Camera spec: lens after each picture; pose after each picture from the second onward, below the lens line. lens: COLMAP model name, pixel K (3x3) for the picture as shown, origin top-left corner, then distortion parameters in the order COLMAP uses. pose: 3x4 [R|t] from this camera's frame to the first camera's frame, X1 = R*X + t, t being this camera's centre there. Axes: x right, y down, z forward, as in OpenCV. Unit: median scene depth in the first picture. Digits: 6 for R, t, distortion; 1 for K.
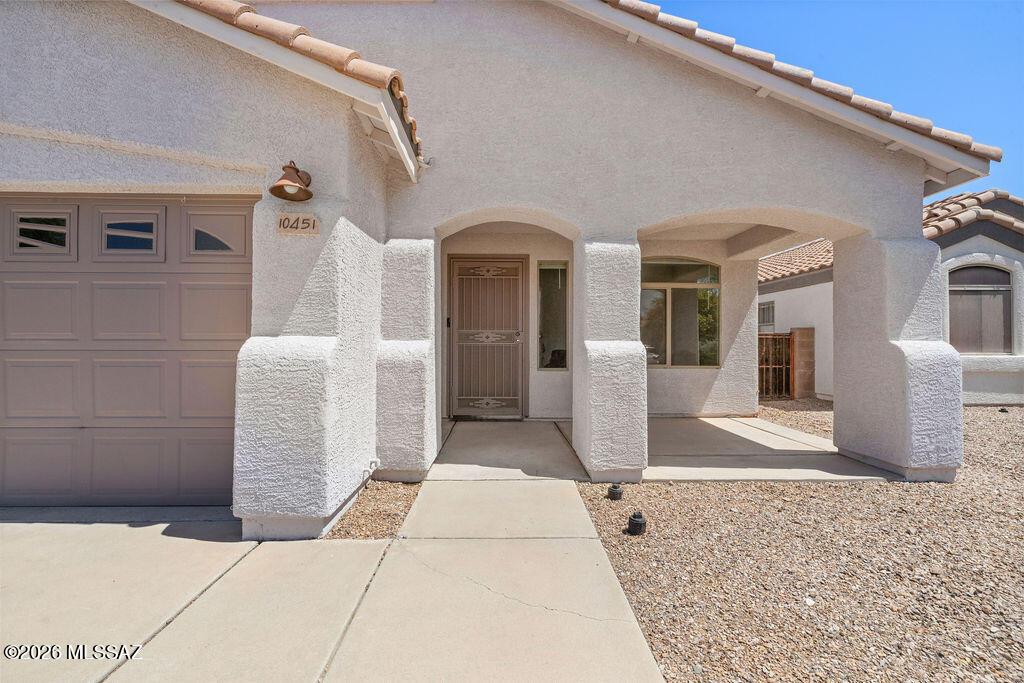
lens RADIAL K [[438.2, 0, 510.4], [0, 438.2, 345.7], [0, 0, 1]] dist [0.000218, -0.000108]
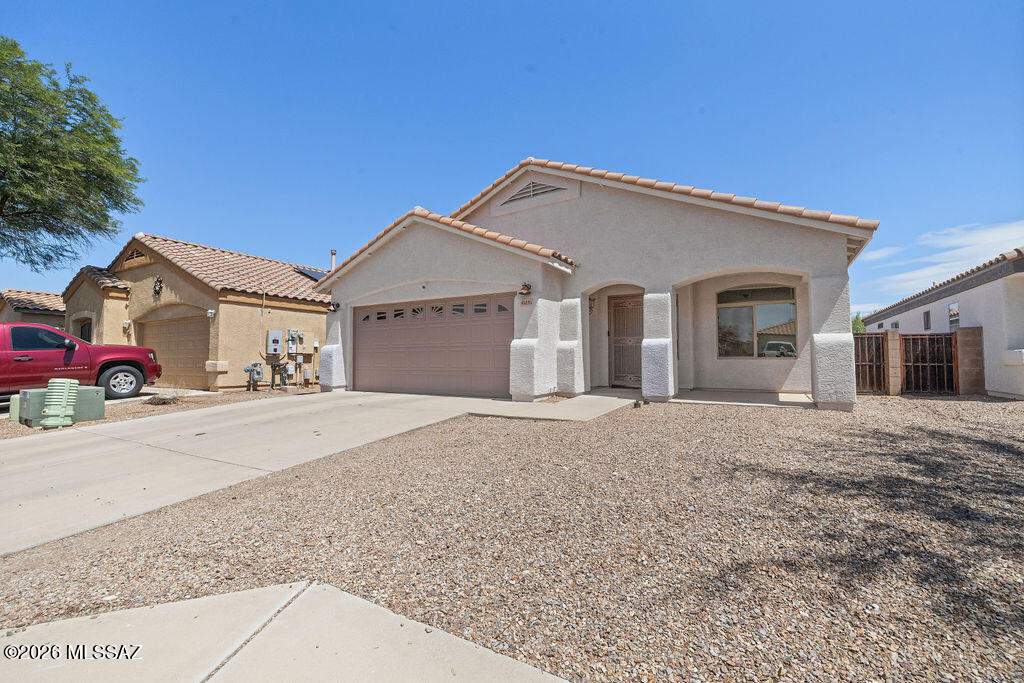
lens RADIAL K [[438.2, 0, 510.4], [0, 438.2, 345.7], [0, 0, 1]] dist [0.000218, -0.000108]
pose [[0.847458, -0.021290, -0.530435, 0.808892], [0.001684, 0.999298, -0.037417, 0.109802], [0.530860, 0.030816, 0.846899, -1.286350]]
